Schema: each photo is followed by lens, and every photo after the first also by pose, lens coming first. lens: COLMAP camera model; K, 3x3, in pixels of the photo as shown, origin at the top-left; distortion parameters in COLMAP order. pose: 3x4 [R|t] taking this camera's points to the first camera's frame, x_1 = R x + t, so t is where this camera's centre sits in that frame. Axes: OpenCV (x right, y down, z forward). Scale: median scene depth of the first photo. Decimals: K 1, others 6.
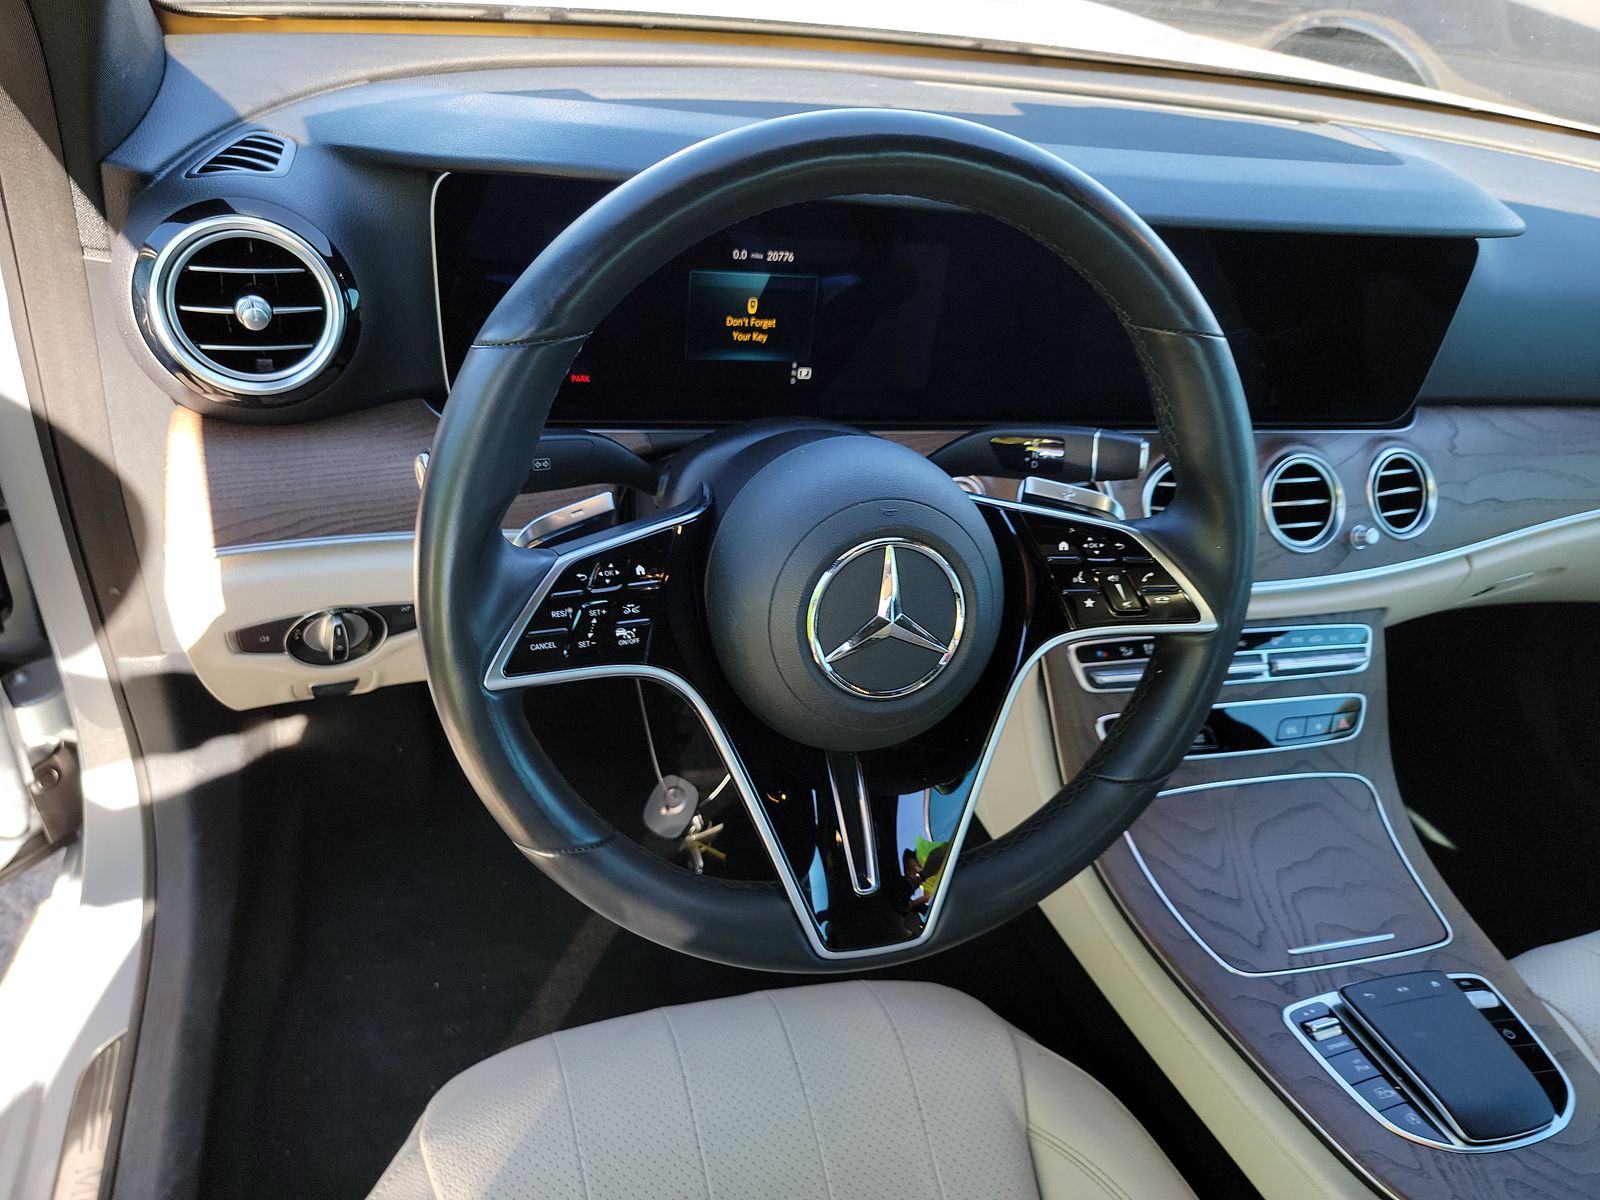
lens RADIAL K [[1107.1, 0, 806.1], [0, 1107.1, 604.3], [0, 0, 1]] dist [0.054623, -0.040141]
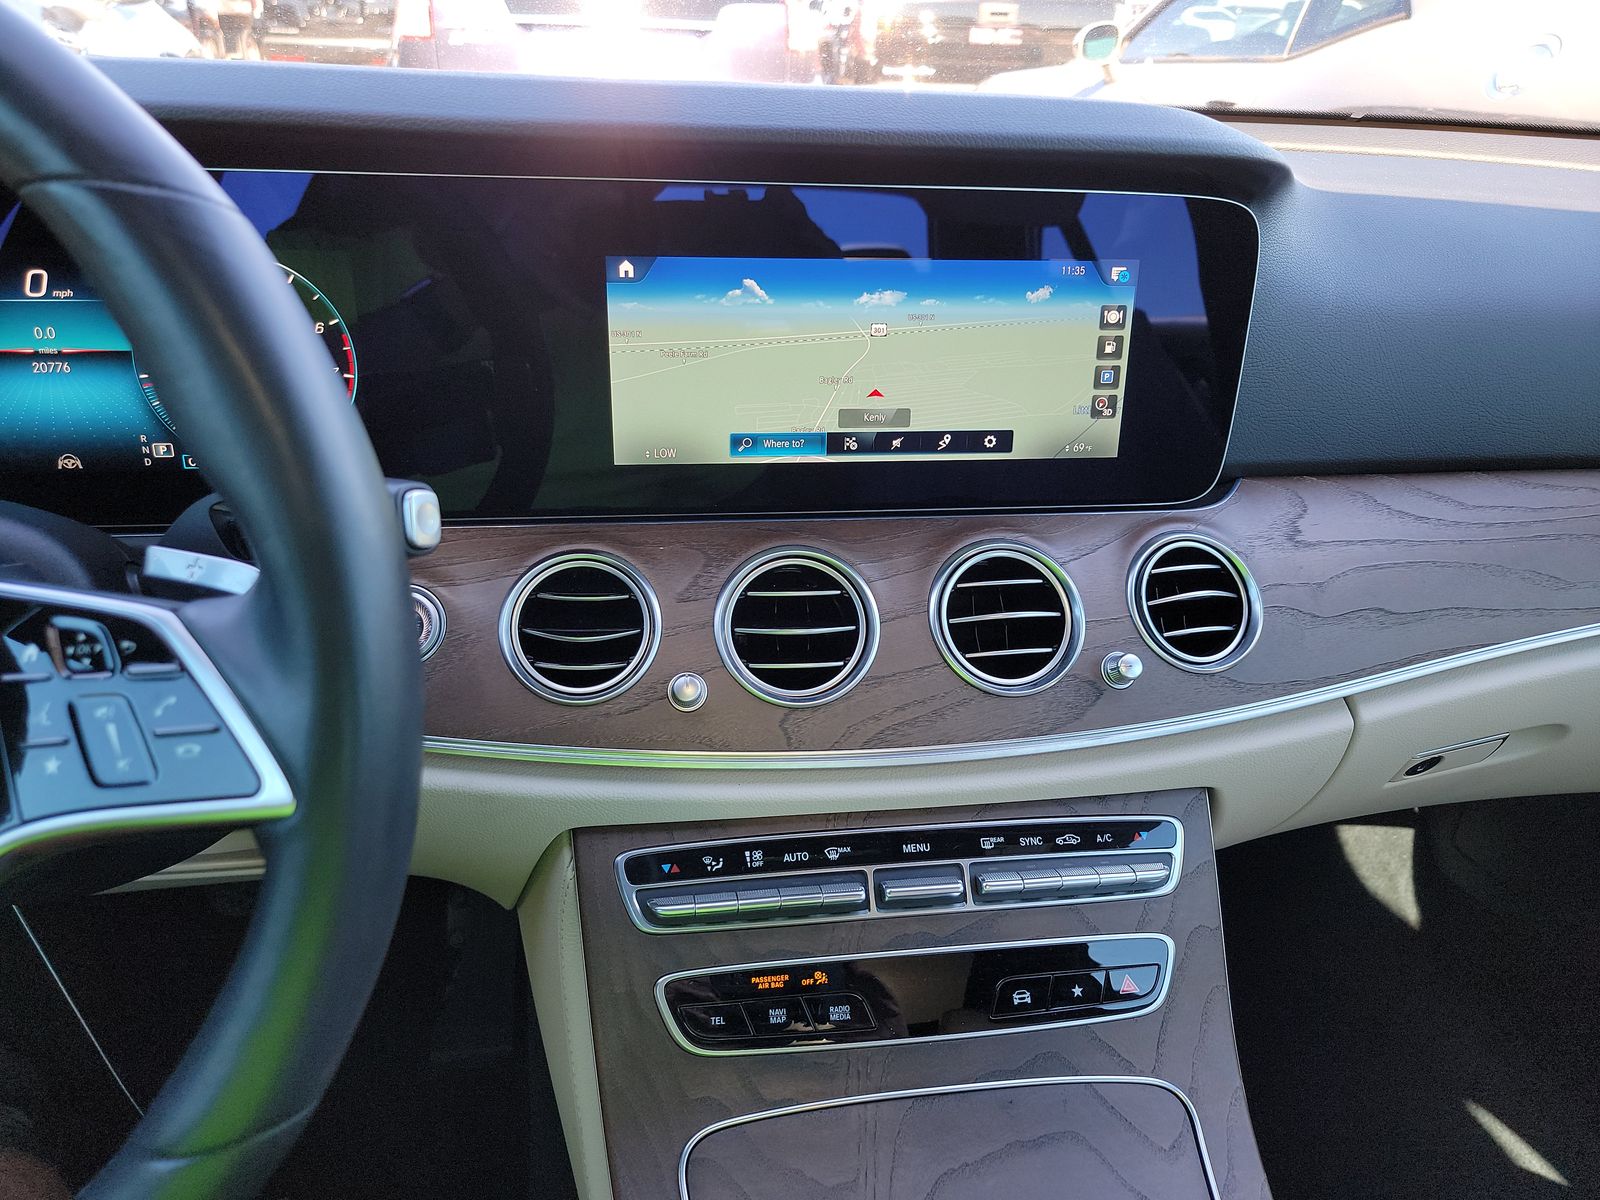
lens RADIAL K [[1107.1, 0, 796.5], [0, 1107.1, 590.1], [0, 0, 1]] dist [0.054623, -0.040141]
pose [[0.986691, -0.050974, -0.154413, 0.419026], [0.018742, 0.978917, -0.203398, 0.019170], [0.161526, 0.197797, 0.966843, 0.363919]]
